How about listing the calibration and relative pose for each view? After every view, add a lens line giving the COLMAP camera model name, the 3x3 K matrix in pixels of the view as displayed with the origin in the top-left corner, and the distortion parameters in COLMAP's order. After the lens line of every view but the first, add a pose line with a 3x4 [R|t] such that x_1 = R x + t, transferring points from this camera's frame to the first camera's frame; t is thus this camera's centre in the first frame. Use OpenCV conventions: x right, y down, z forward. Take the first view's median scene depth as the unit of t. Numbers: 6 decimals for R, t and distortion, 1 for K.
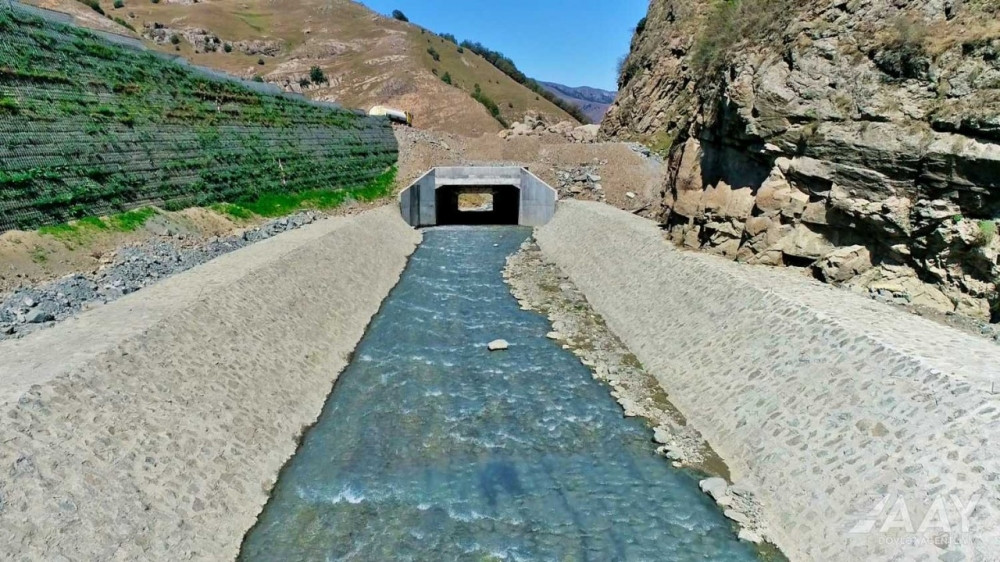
lens RADIAL K [[721.5, 0, 499.3], [0, 721.5, 280.1], [0, 0, 1]] dist [-0.006805, 0.008717]
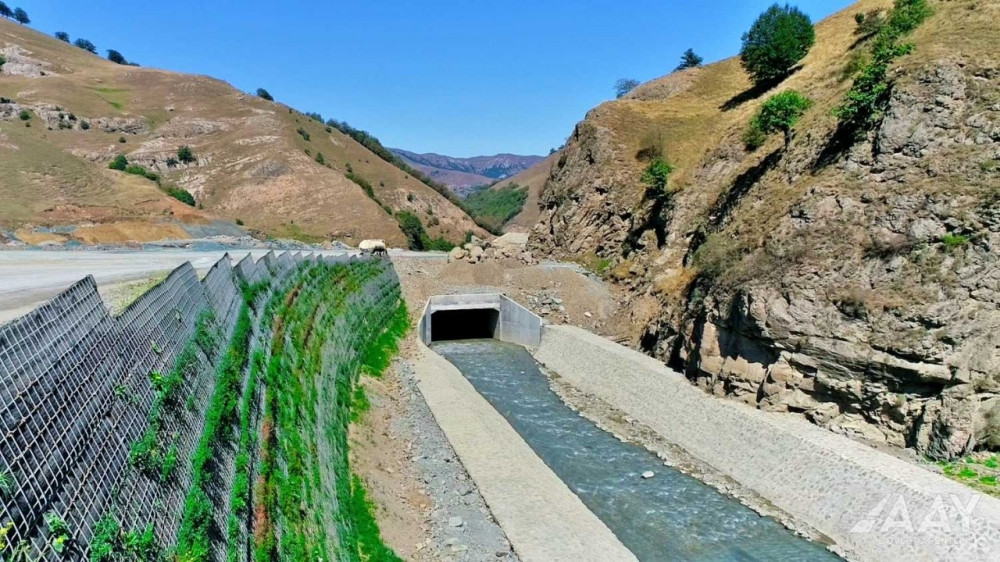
lens RADIAL K [[721.5, 0, 500.4], [0, 721.5, 281.4], [0, 0, 1]] dist [-0.006805, 0.008717]
pose [[0.977612, -0.023921, 0.209051, -0.226758], [0.041408, 0.995960, -0.079676, -0.079635], [-0.206300, 0.086548, 0.974654, -0.204307]]
